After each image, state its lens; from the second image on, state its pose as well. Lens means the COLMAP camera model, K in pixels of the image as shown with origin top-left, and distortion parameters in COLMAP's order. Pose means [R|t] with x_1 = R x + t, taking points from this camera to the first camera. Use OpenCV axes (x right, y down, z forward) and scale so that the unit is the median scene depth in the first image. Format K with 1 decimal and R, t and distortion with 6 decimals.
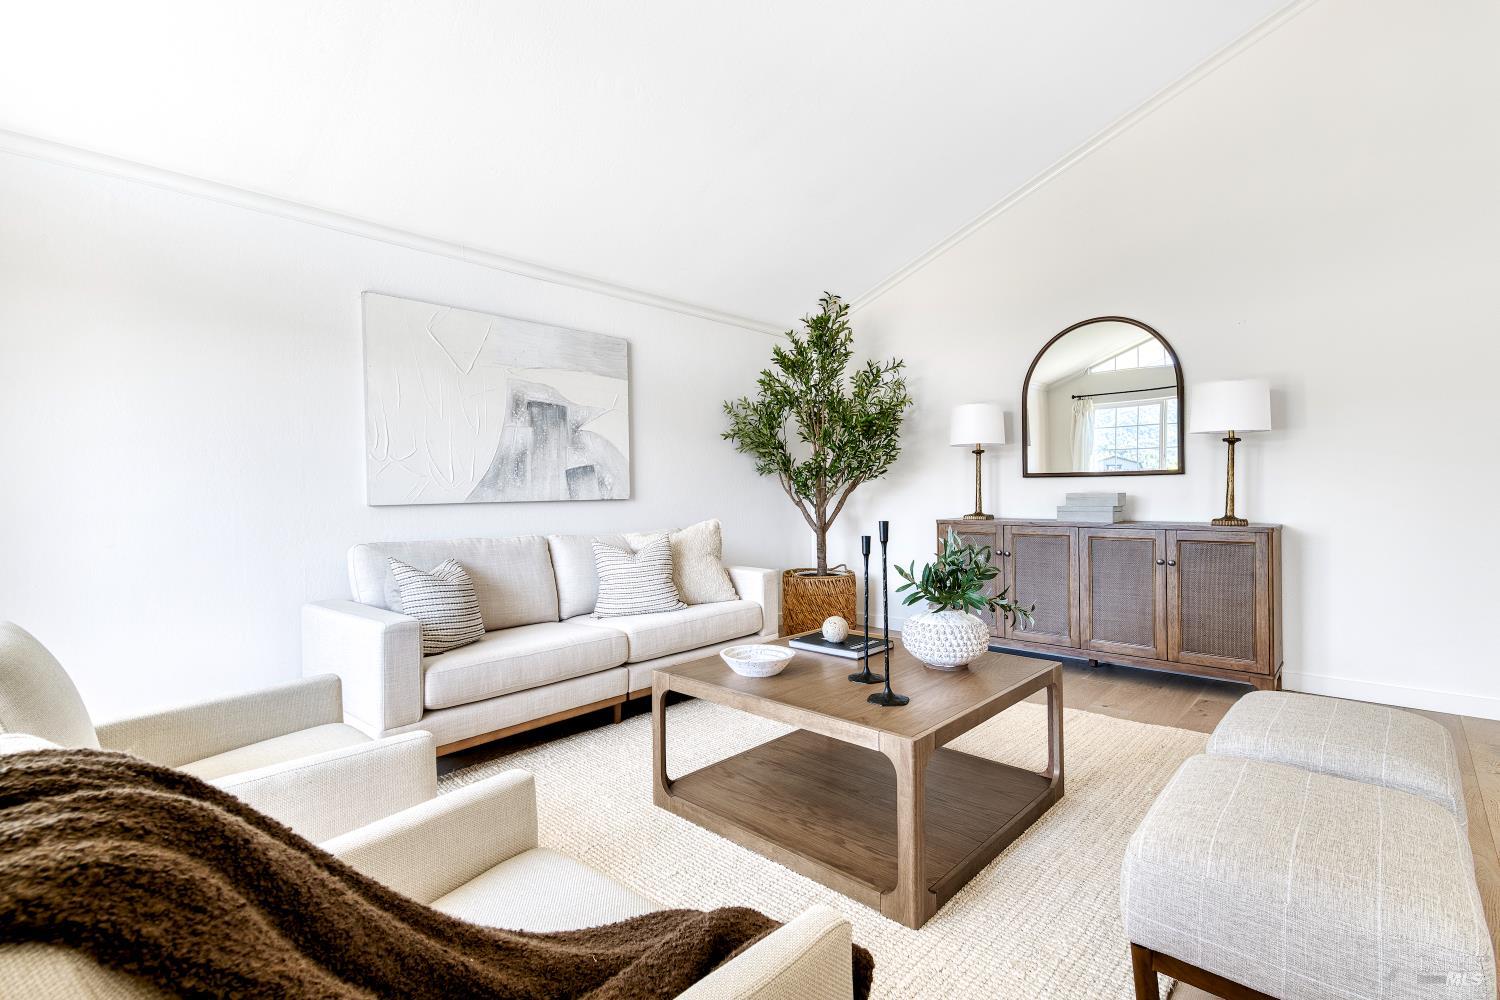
lens RADIAL K [[724.7, 0, 759.1], [0, 724.7, 499.9], [0, 0, 1]] dist [0.014353, 0.000169]
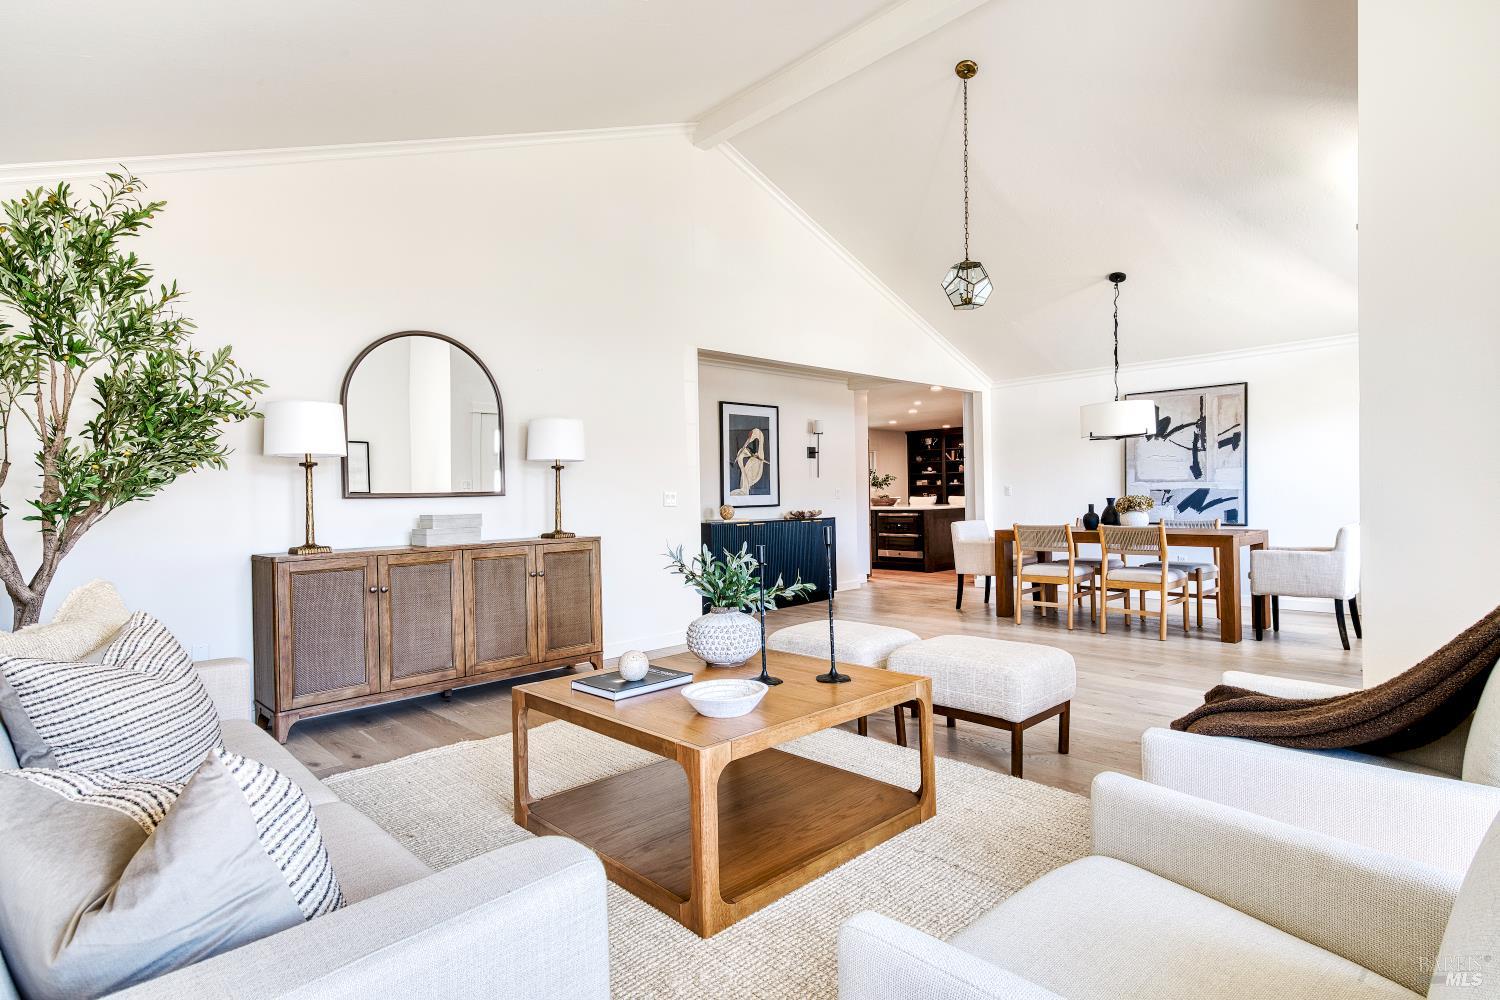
lens RADIAL K [[800.8, 0, 754.4], [0, 800.8, 497.9], [0, 0, 1]] dist [0.034598, -0.000093]
pose [[0.019589, 0.010039, 0.999758, -0.648695], [0.040481, 0.999122, -0.010825, -0.003603], [-0.998988, 0.040683, 0.019166, 0.630190]]
